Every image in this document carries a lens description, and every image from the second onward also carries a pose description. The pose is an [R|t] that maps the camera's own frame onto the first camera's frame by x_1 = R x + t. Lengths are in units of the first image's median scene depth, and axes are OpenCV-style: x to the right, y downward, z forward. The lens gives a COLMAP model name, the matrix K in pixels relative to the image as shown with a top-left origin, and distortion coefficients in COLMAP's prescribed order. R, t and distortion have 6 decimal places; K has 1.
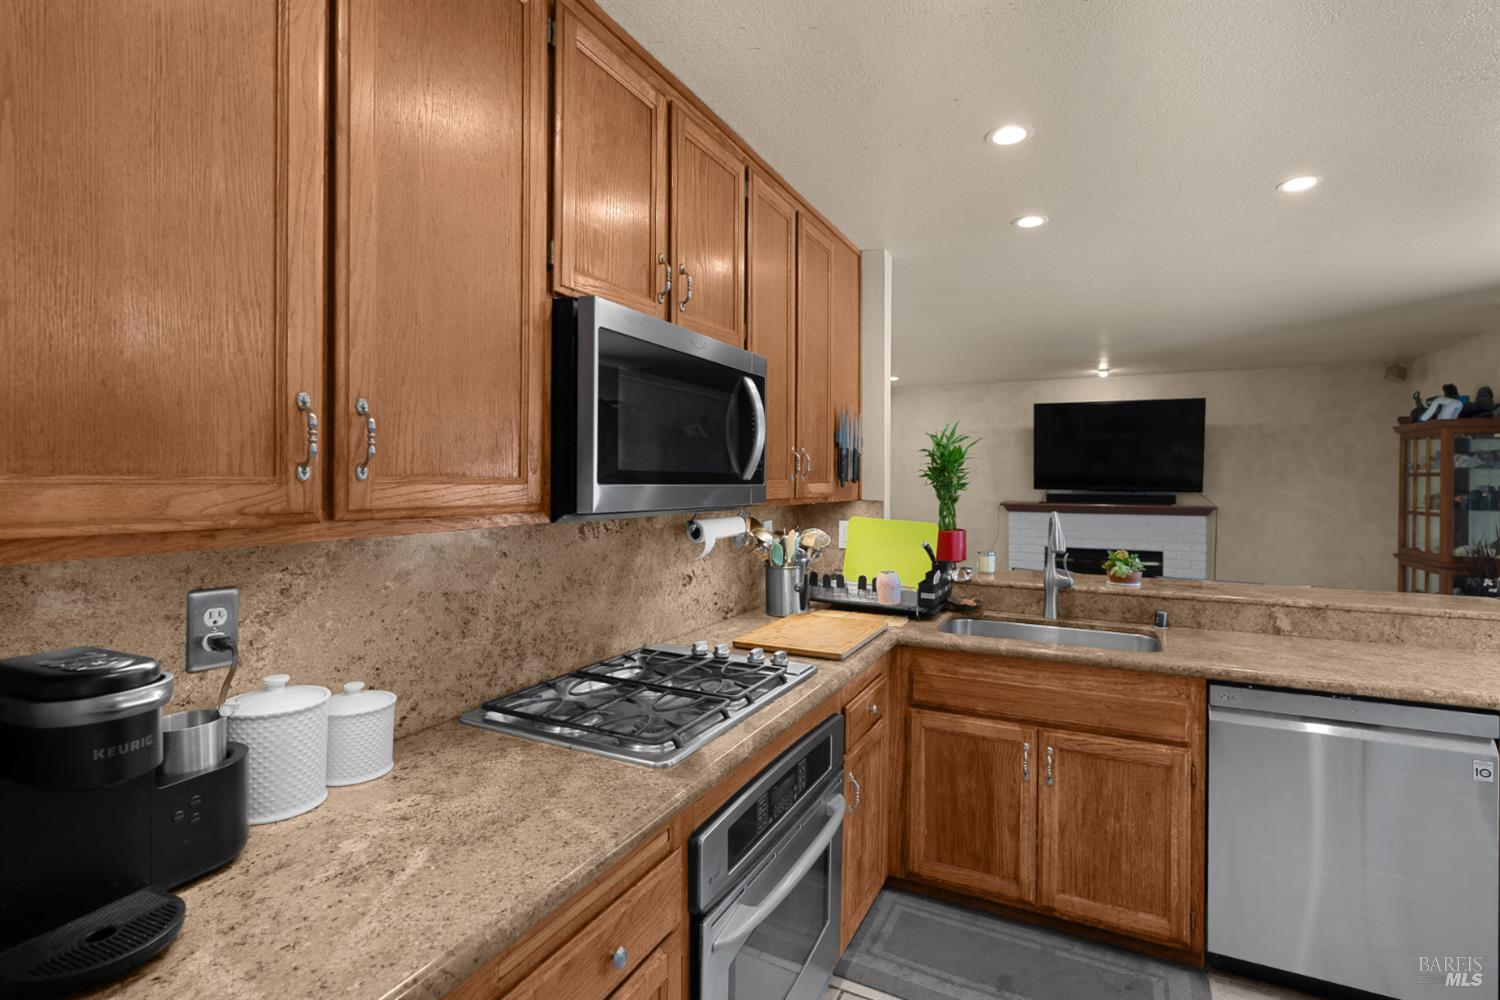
lens RADIAL K [[707.1, 0, 757.2], [0, 707.1, 482.4], [0, 0, 1]] dist [-0.014299, 0.007593]
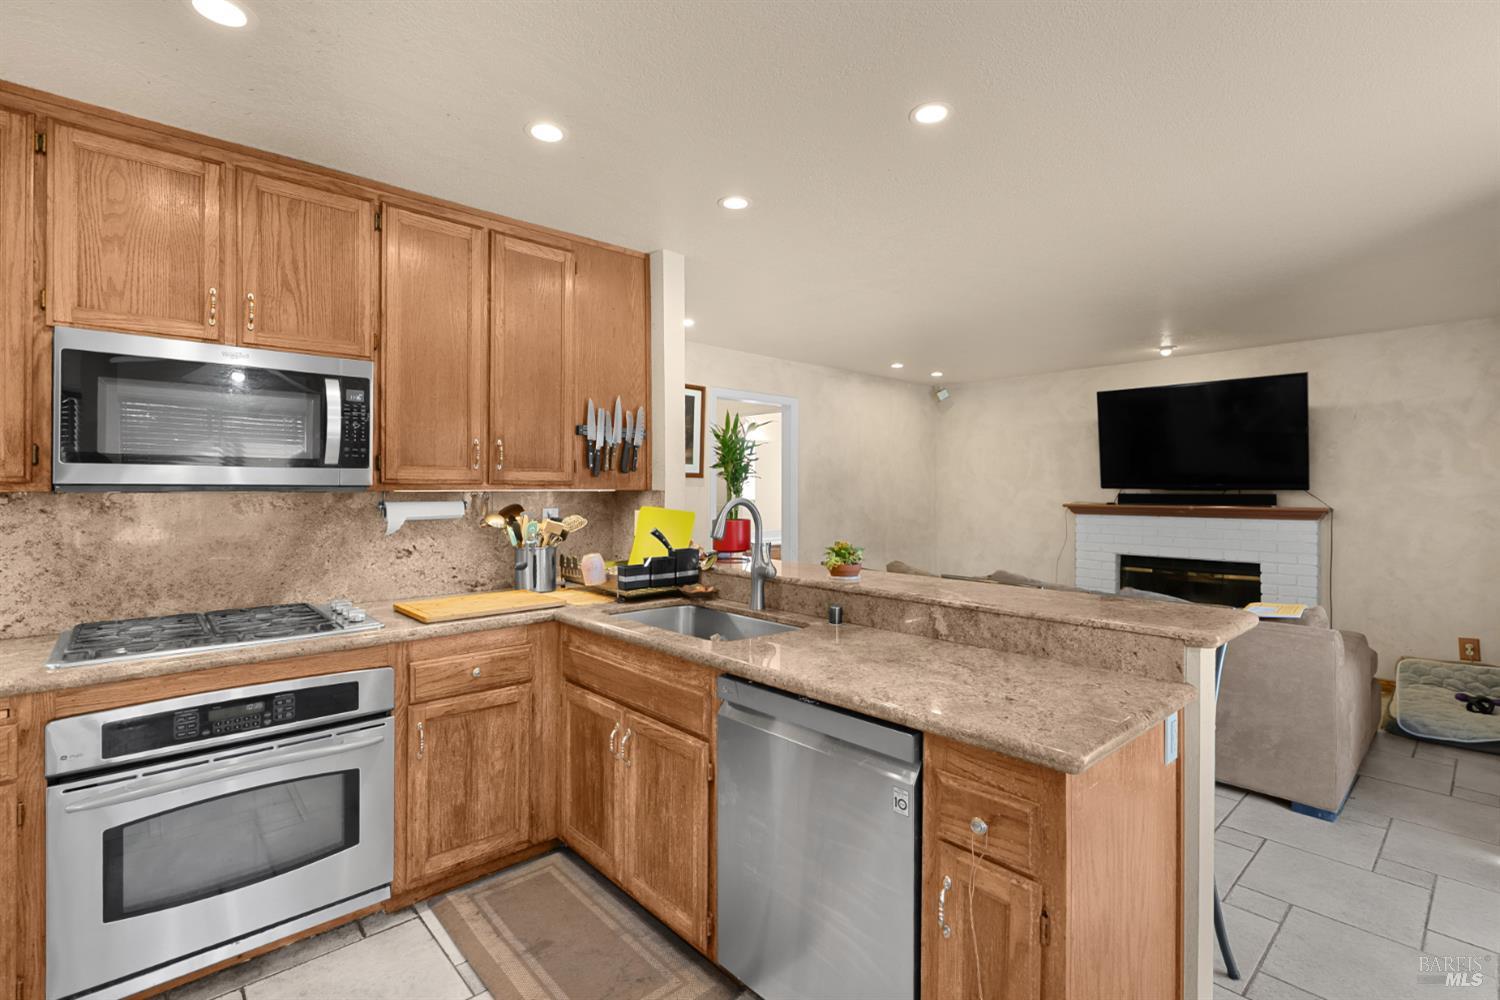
lens RADIAL K [[679.3, 0, 749.6], [0, 679.3, 482.6], [0, 0, 1]] dist [-0.009723, 0.003870]
pose [[0.932228, -0.009460, -0.361749, 0.836251], [0.004258, 0.999876, -0.015174, 0.037826], [0.361848, 0.012605, 0.932152, 0.143817]]
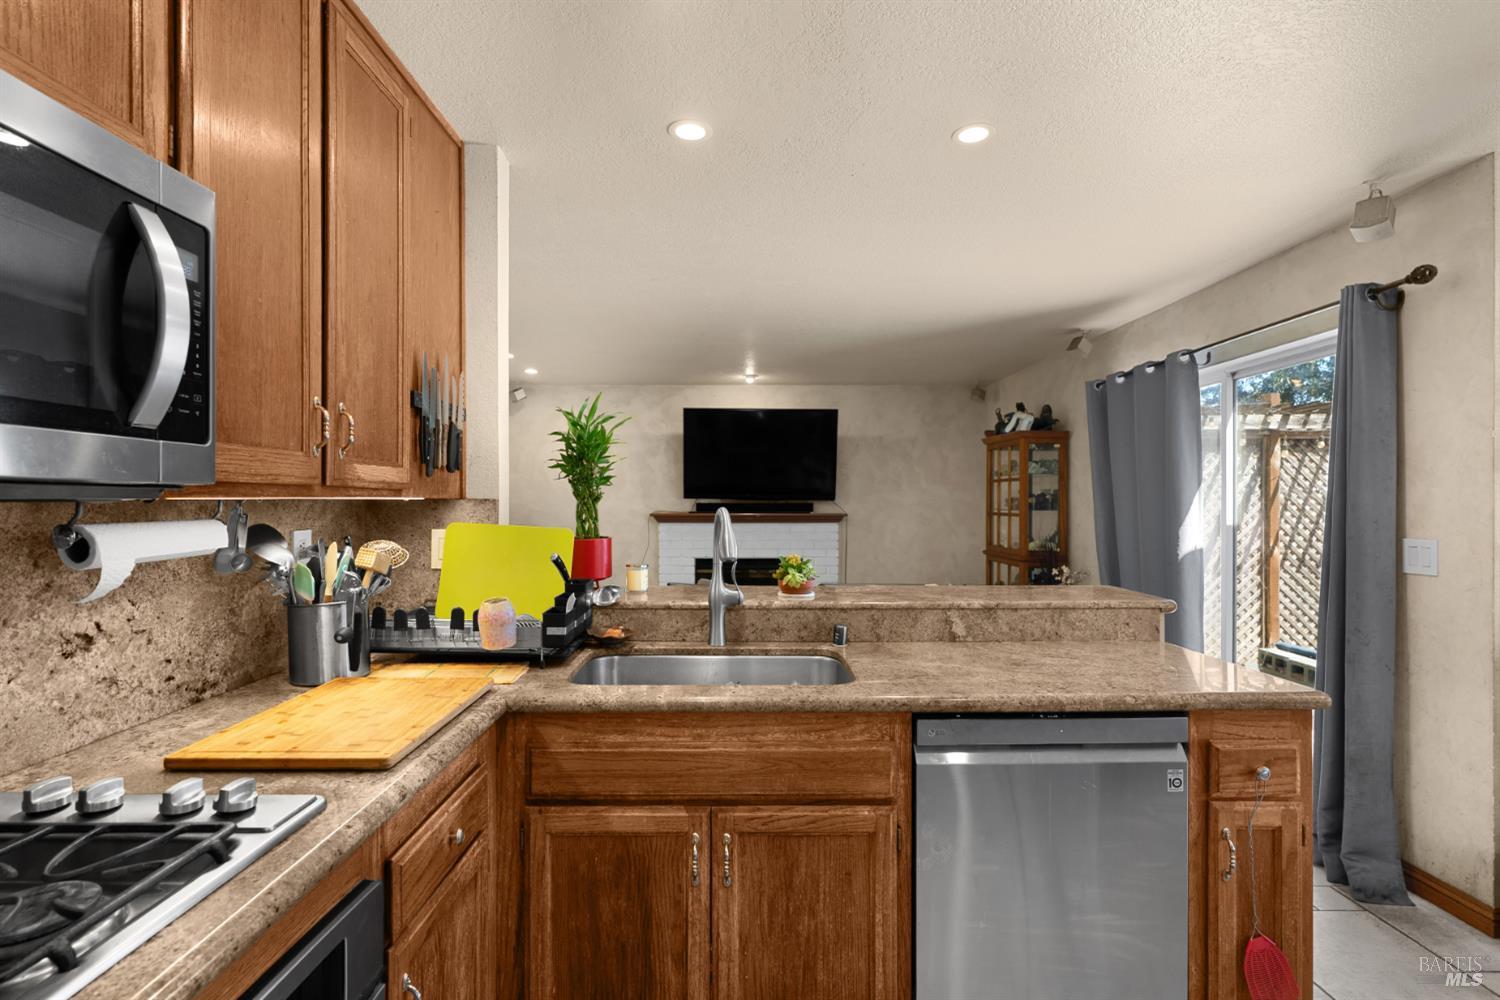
lens RADIAL K [[707.1, 0, 742.3], [0, 707.1, 502.0], [0, 0, 1]] dist [-0.014299, 0.007593]
pose [[0.894262, -0.006805, 0.447493, 0.102323], [0.006396, 0.999977, 0.002425, 0.036232], [-0.447499, 0.000694, 0.894284, 0.321713]]
